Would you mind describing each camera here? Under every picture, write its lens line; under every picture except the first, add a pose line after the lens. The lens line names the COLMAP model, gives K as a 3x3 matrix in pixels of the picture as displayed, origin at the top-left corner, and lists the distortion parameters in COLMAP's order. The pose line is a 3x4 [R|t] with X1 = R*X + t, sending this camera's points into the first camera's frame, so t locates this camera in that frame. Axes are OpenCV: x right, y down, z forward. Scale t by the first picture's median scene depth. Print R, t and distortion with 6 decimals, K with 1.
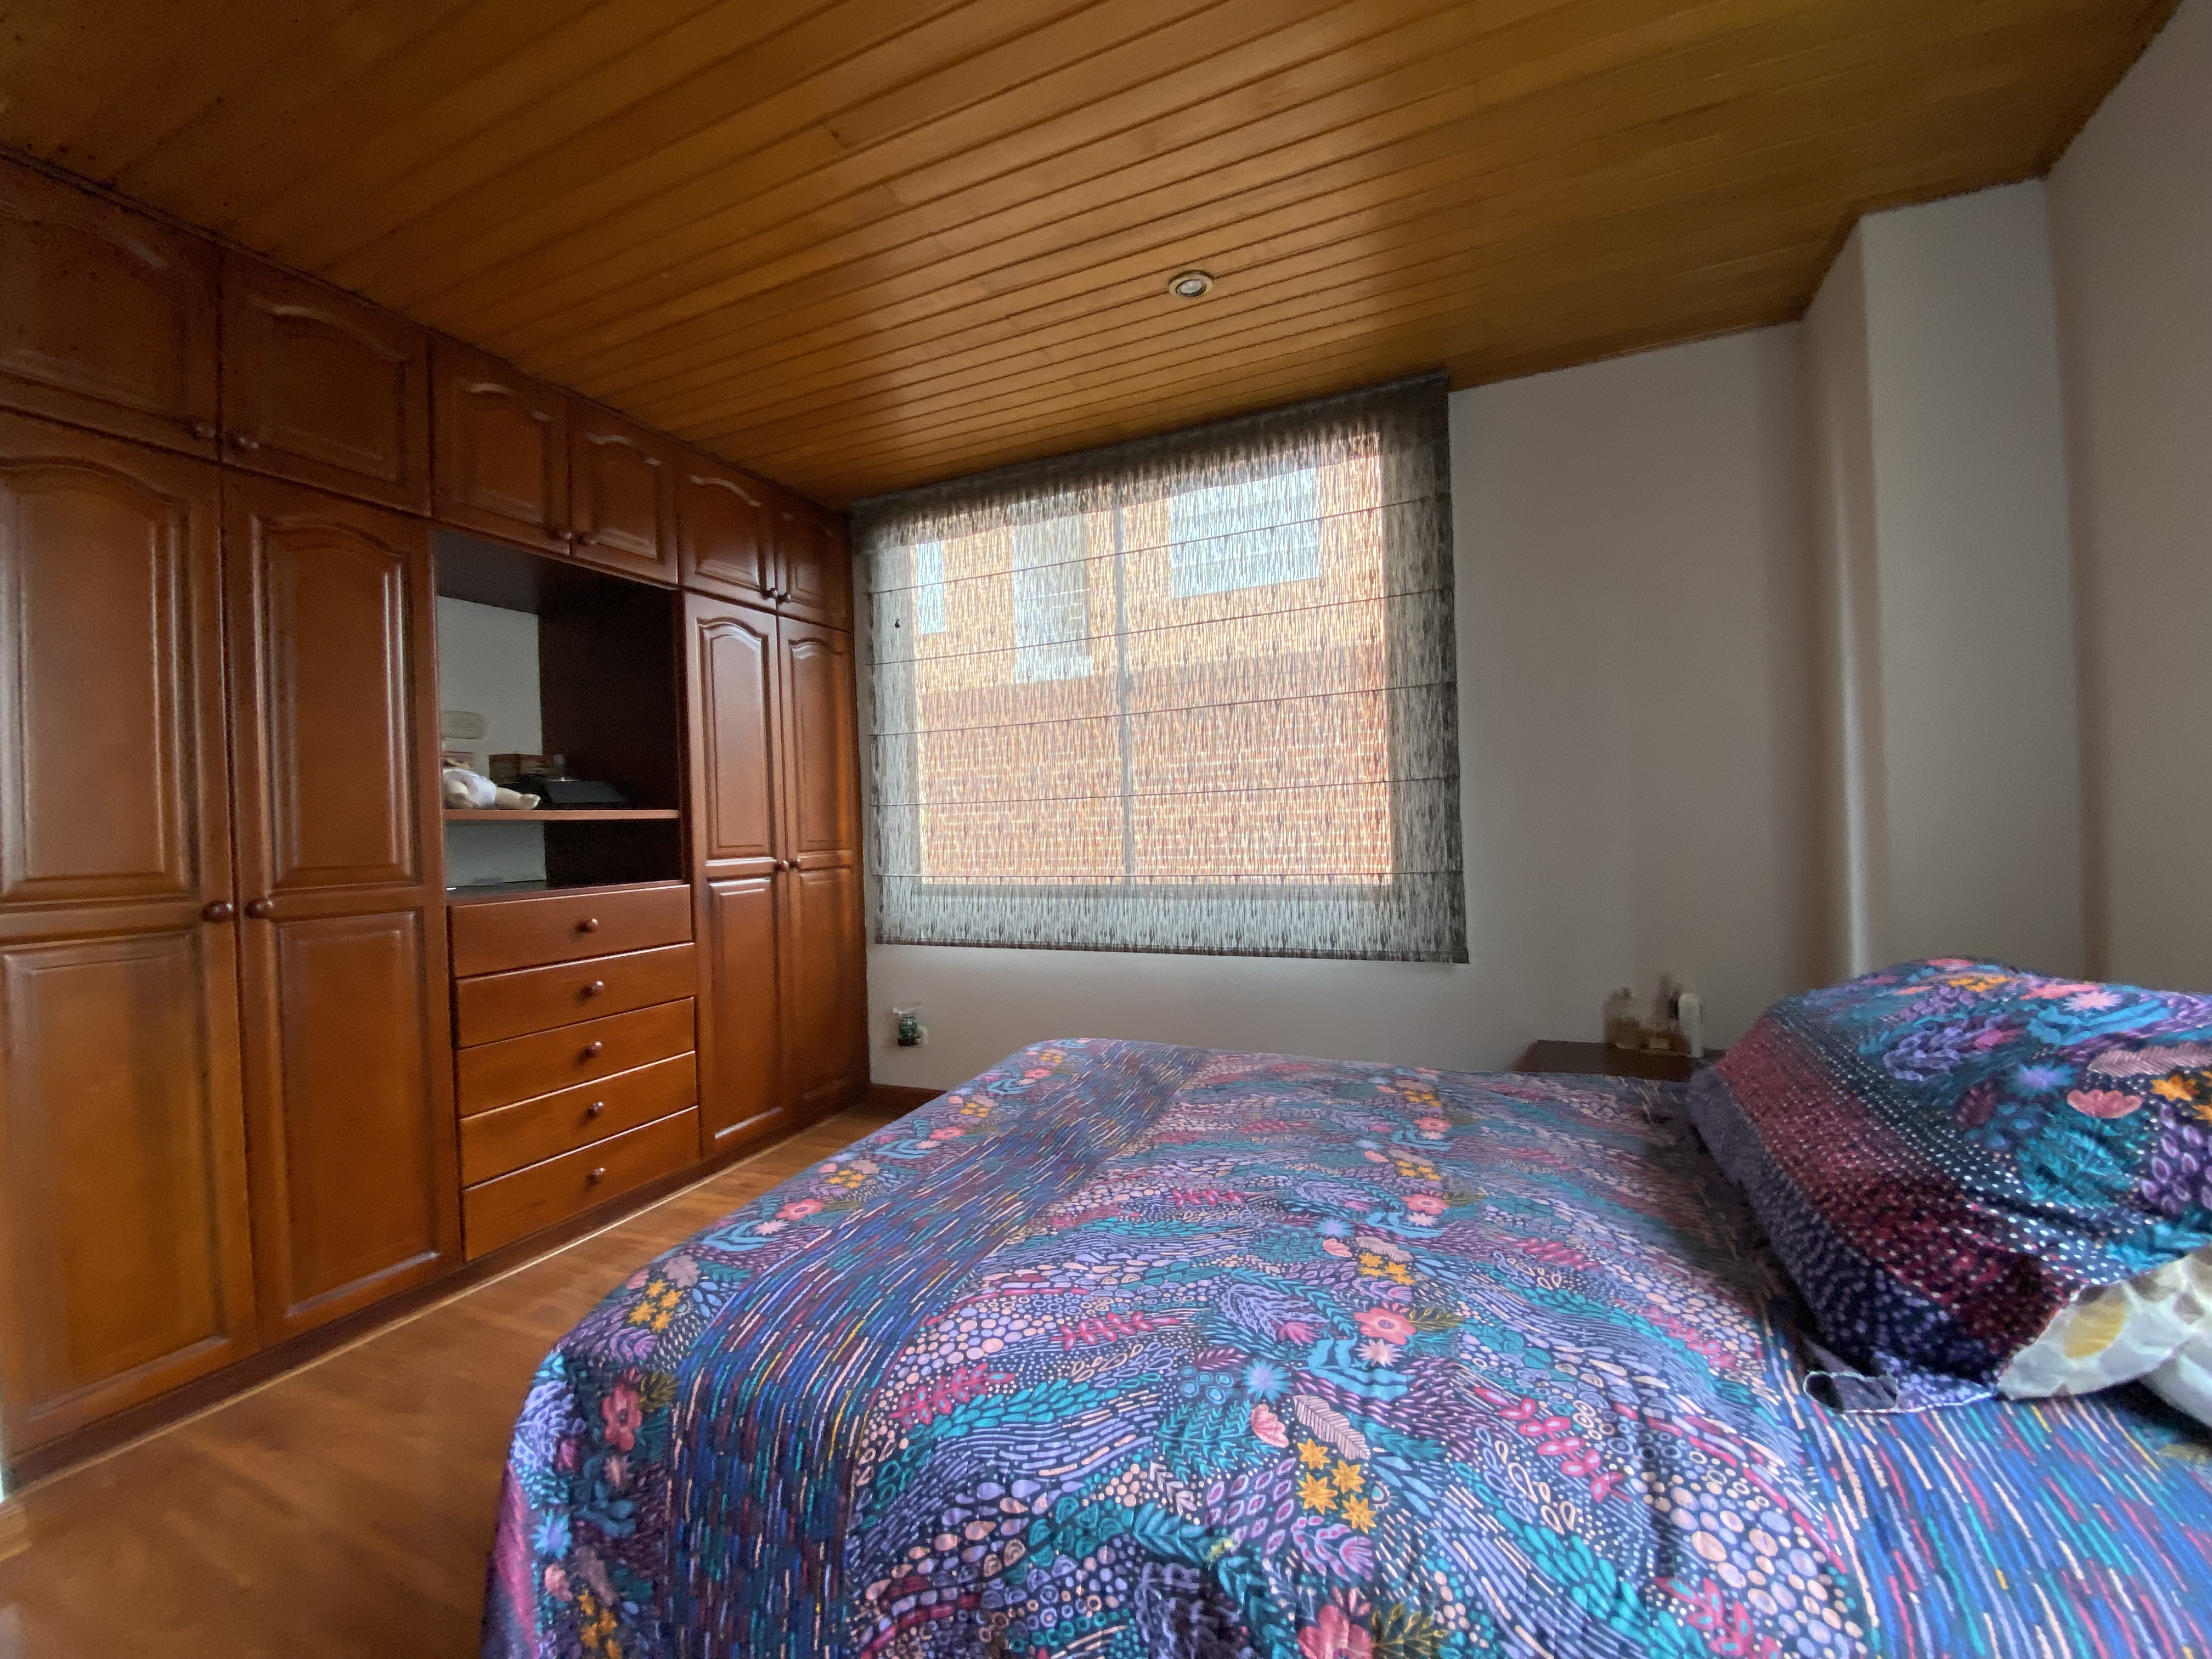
lens RADIAL K [[871.4, 0, 1105.2], [0, 871.4, 818.9], [0, 0, 1]] dist [0.012170, -0.015723]
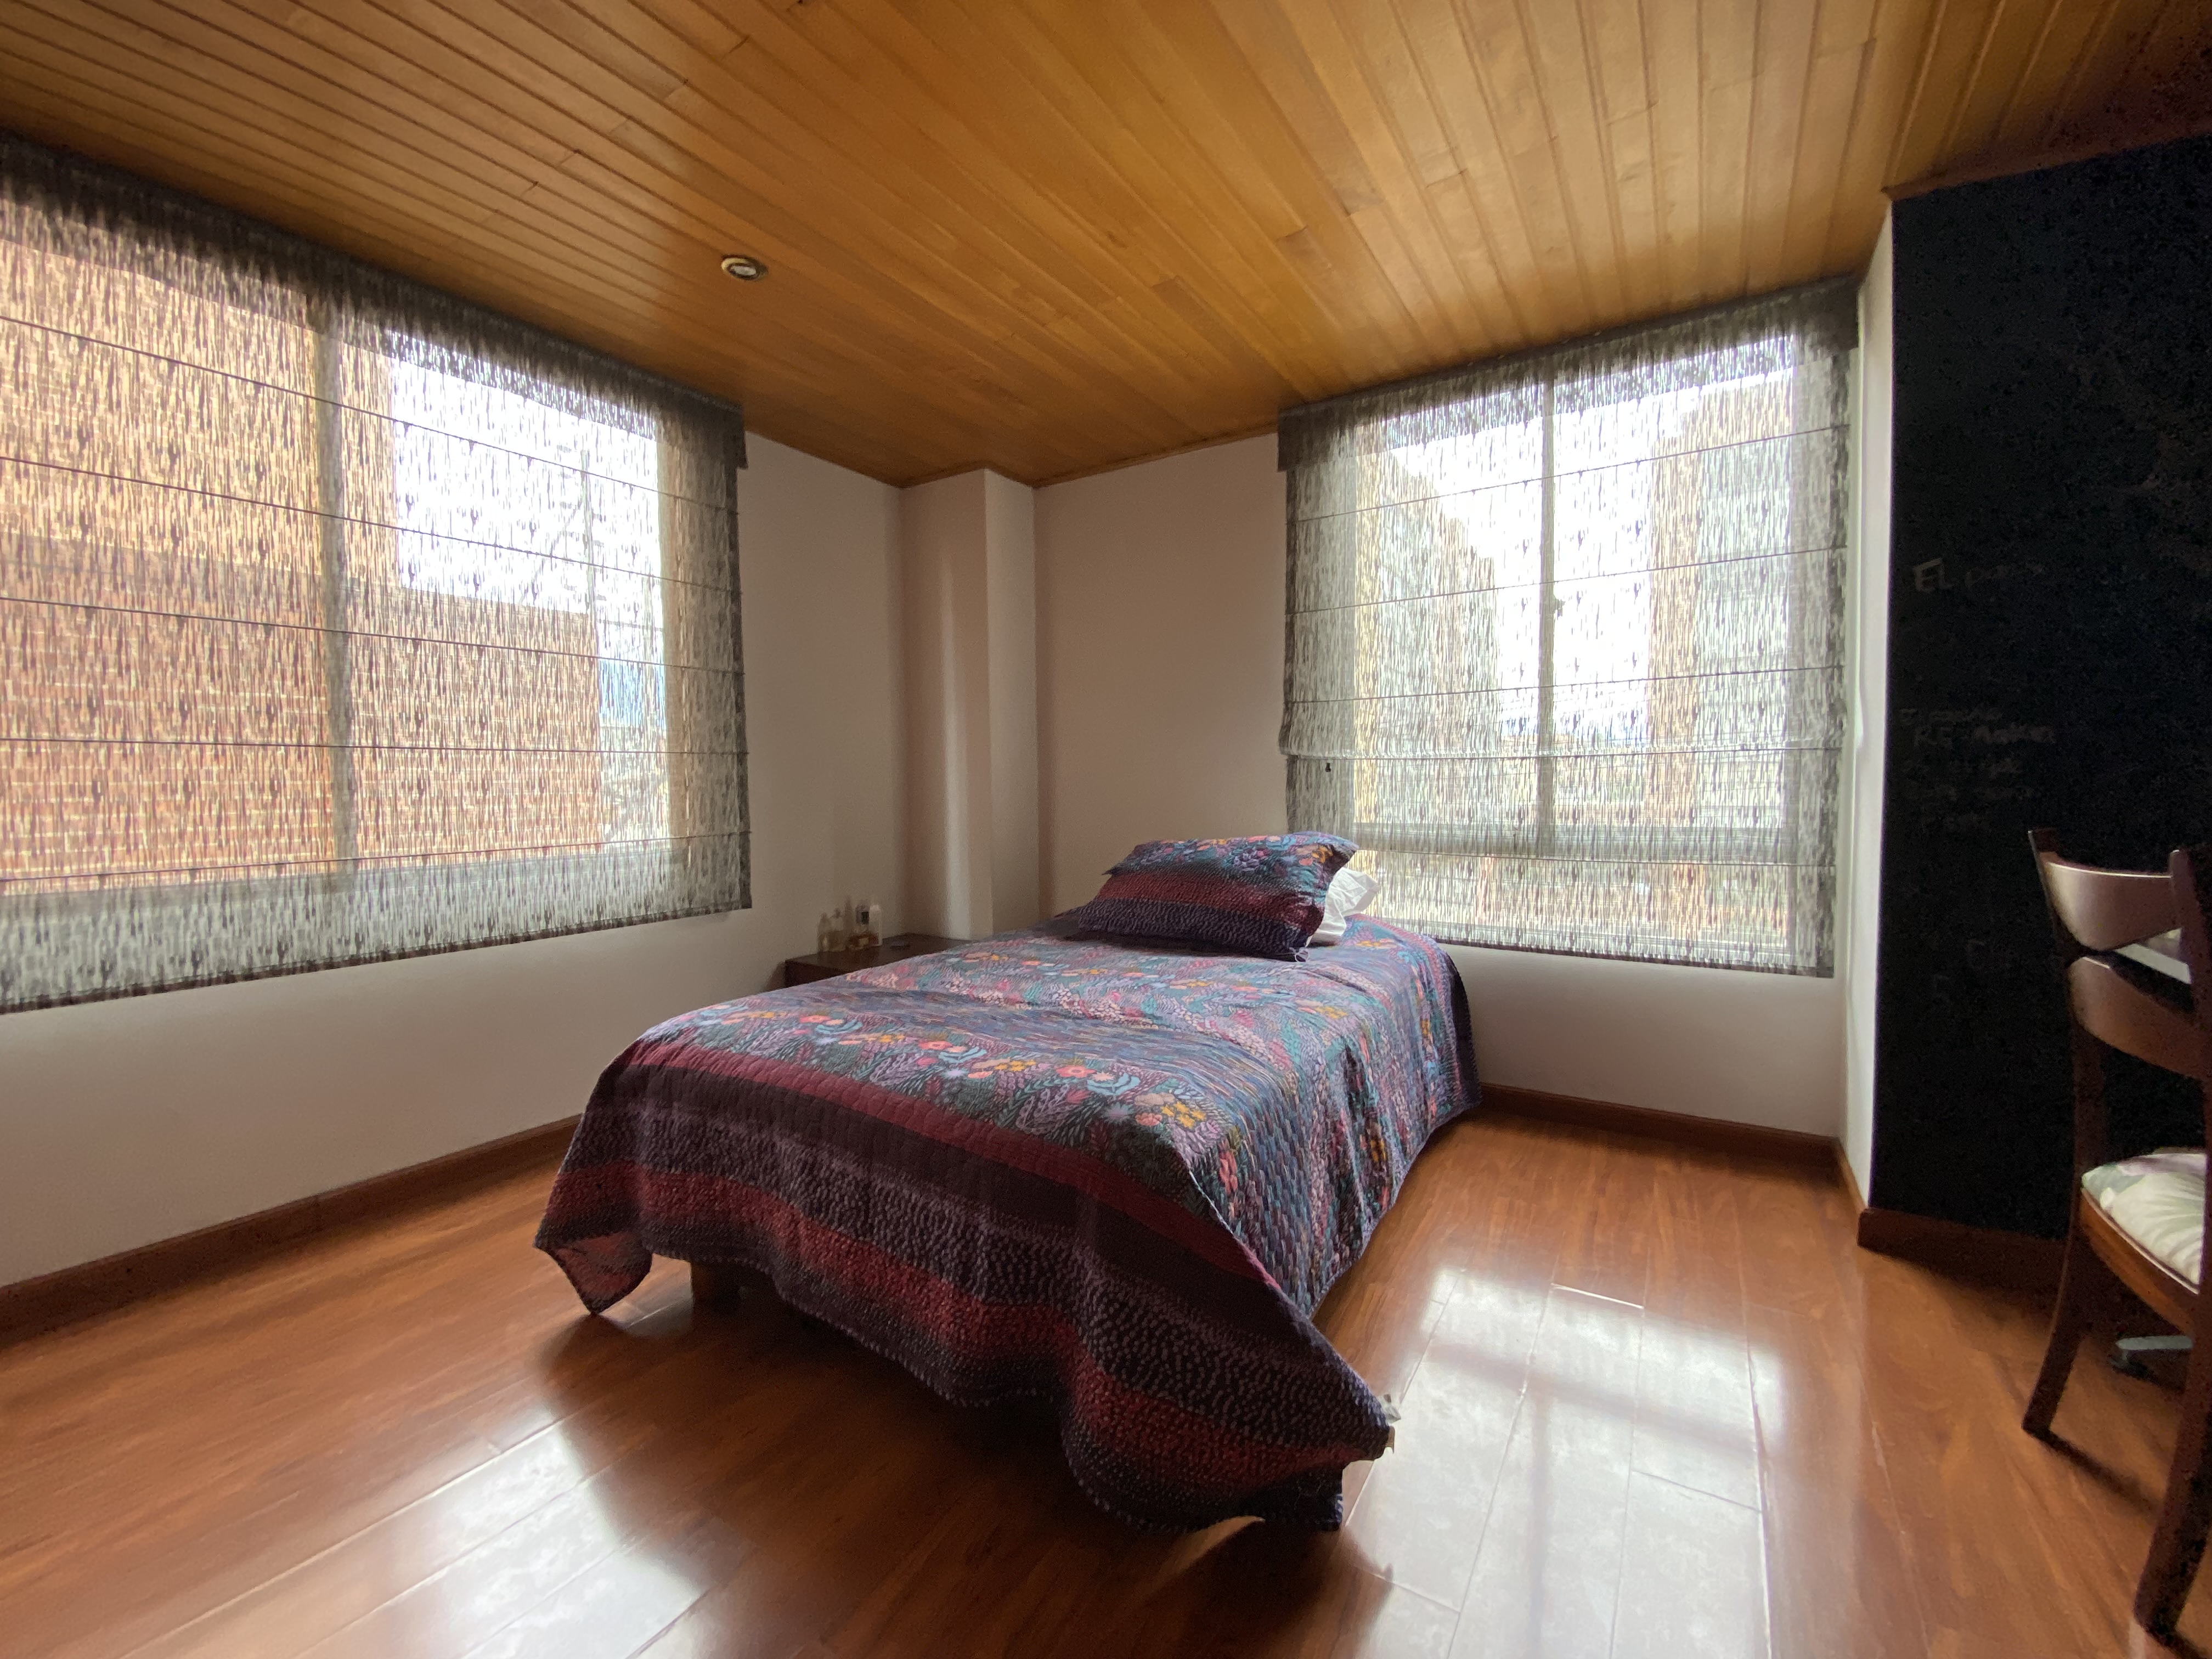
lens RADIAL K [[871.4, 0, 1105.2], [0, 871.4, 818.9], [0, 0, 1]] dist [0.012170, -0.015723]
pose [[0.146740, -0.010887, 0.989115, -0.688932], [0.000010, 0.999939, 0.011004, 0.028716], [-0.989175, -0.001605, 0.146731, 0.333206]]
